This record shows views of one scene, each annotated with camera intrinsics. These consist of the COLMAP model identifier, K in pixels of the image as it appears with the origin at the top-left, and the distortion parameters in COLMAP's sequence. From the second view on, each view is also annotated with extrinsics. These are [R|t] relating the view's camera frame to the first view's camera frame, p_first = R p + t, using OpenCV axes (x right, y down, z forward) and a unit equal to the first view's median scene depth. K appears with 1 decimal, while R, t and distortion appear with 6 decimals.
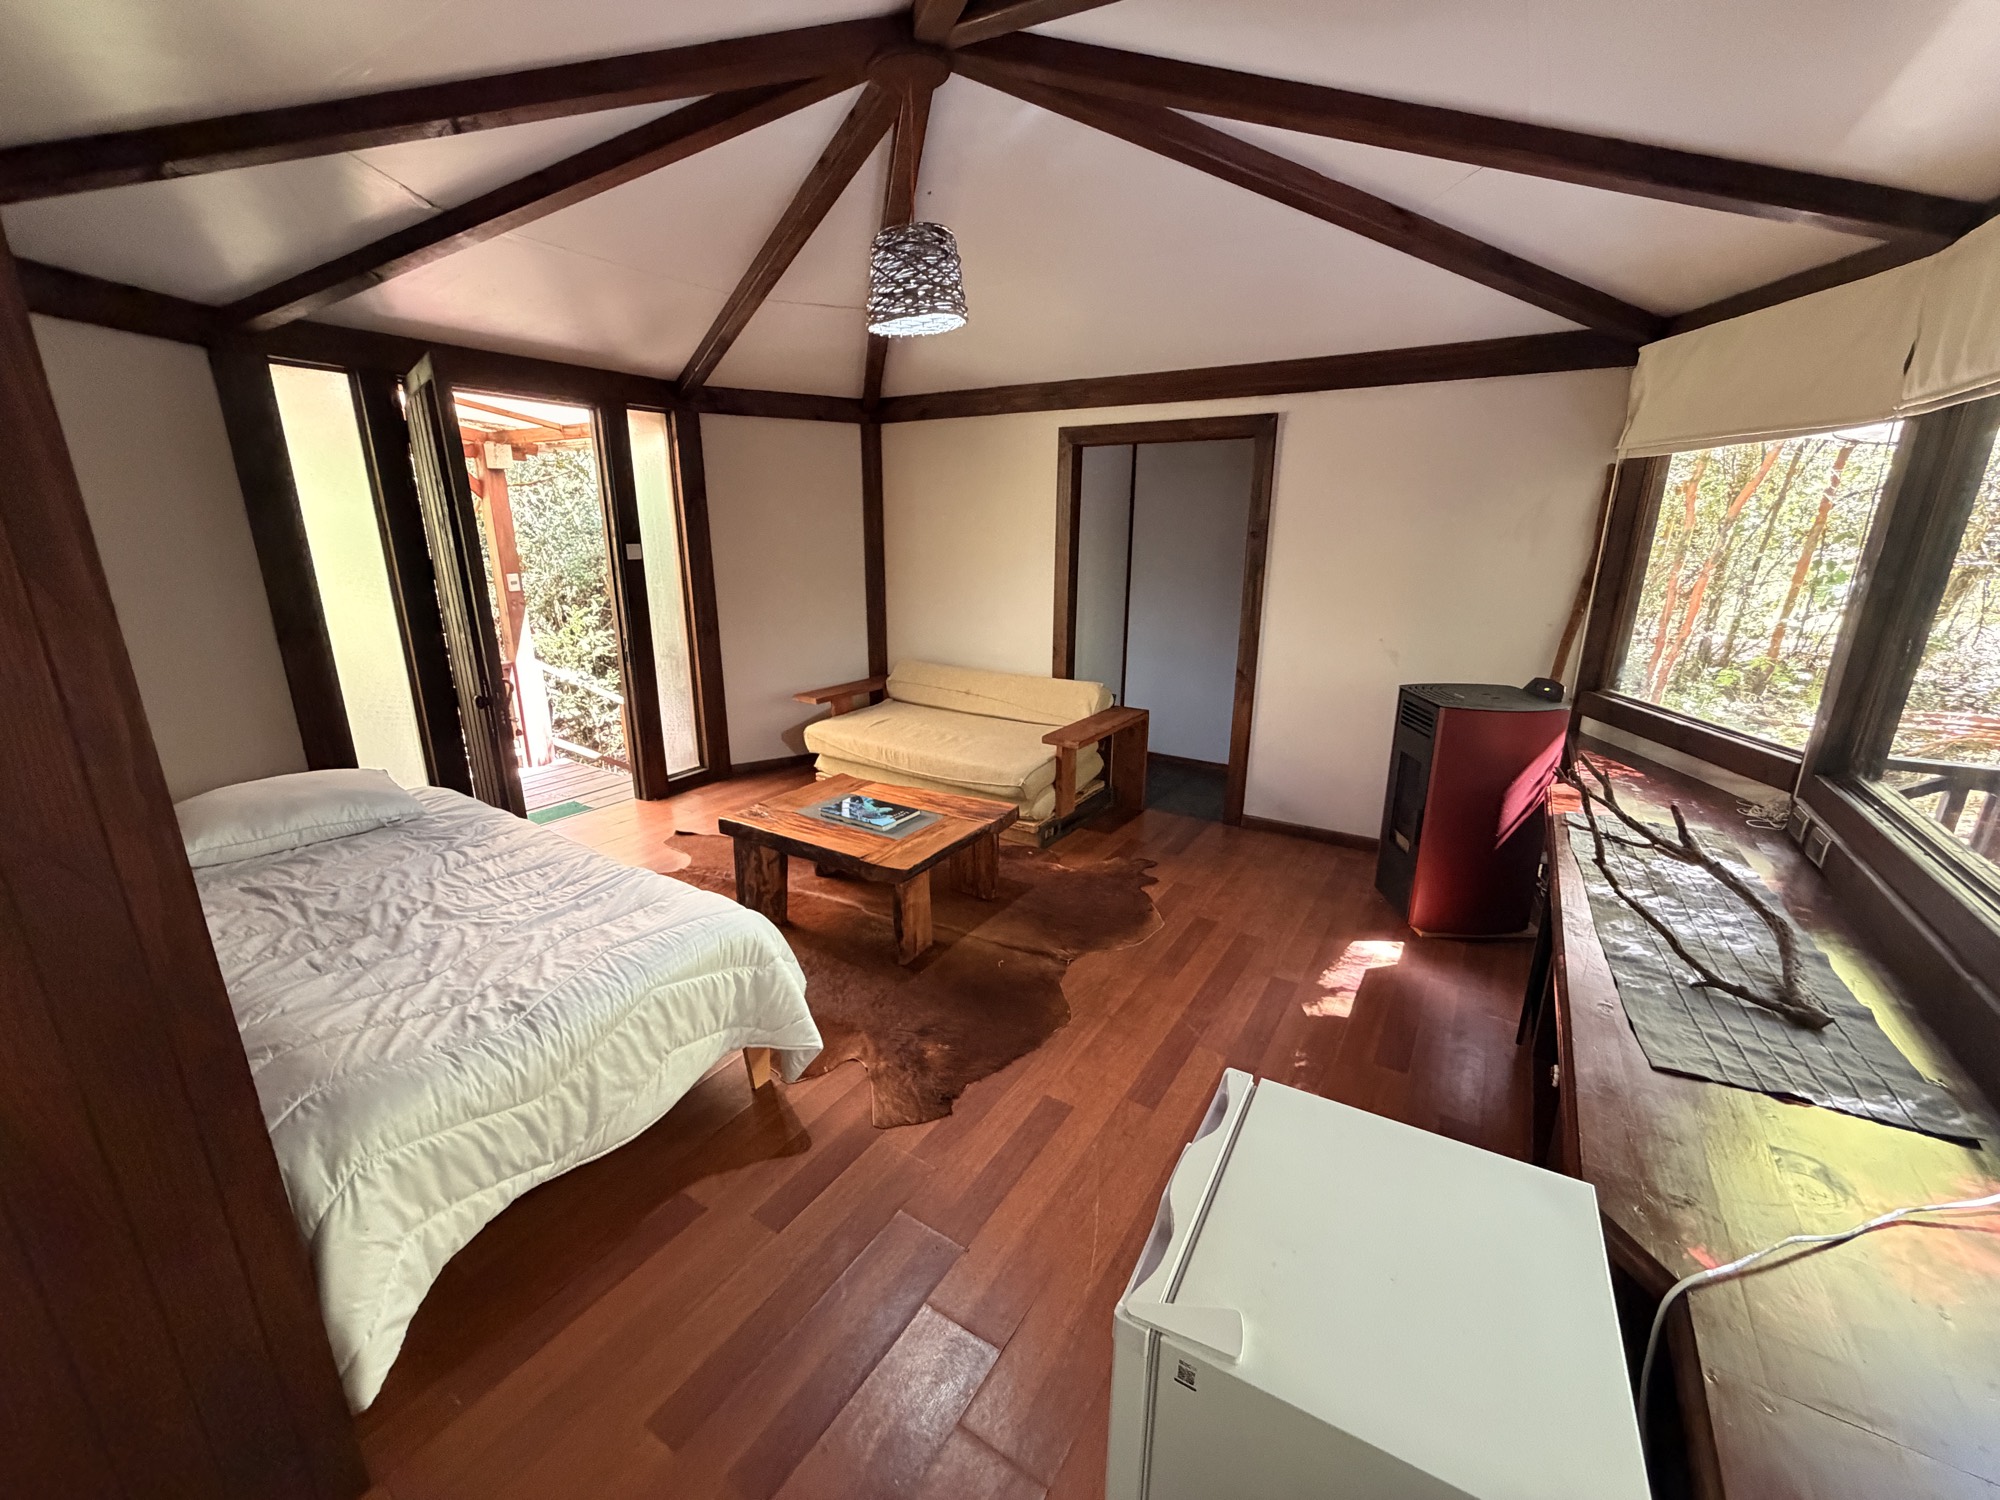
lens RADIAL K [[803.0, 0, 1000.0], [0, 803.0, 750.0], [0, 0, 1]] dist [-0.001310, -0.000262]
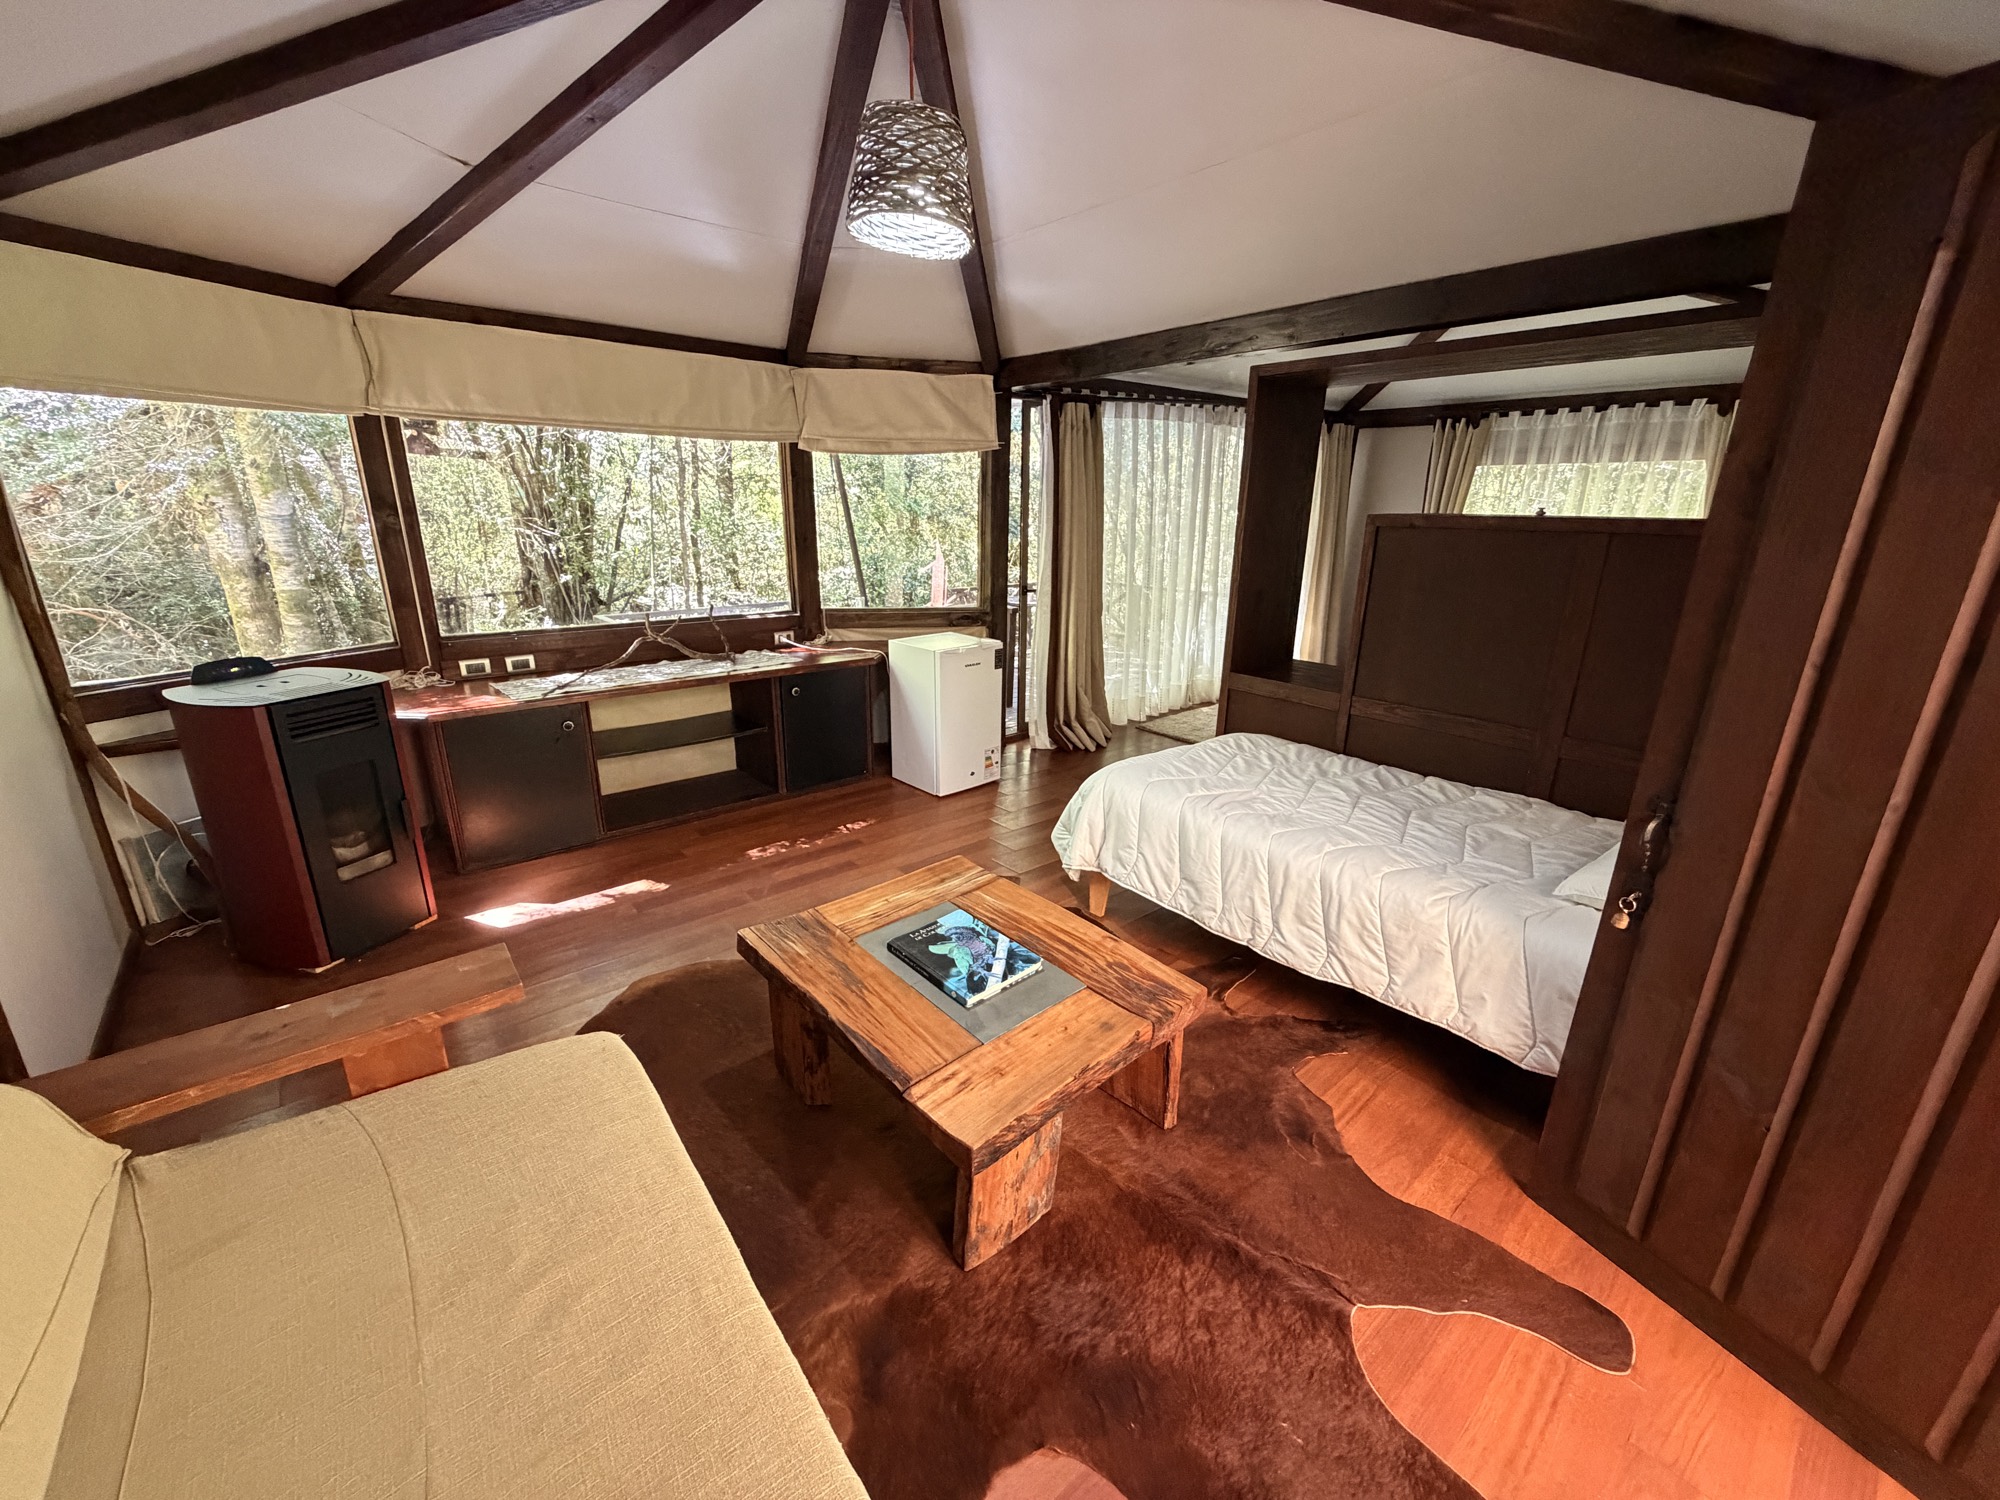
lens RADIAL K [[803.0, 0, 1000.0], [0, 803.0, 750.0], [0, 0, 1]] dist [-0.001310, -0.000262]
pose [[-0.955852, -0.105752, 0.274158, -0.354672], [0.061582, 0.840183, 0.538795, -0.404512], [-0.287321, 0.531891, -0.796579, 1.451055]]
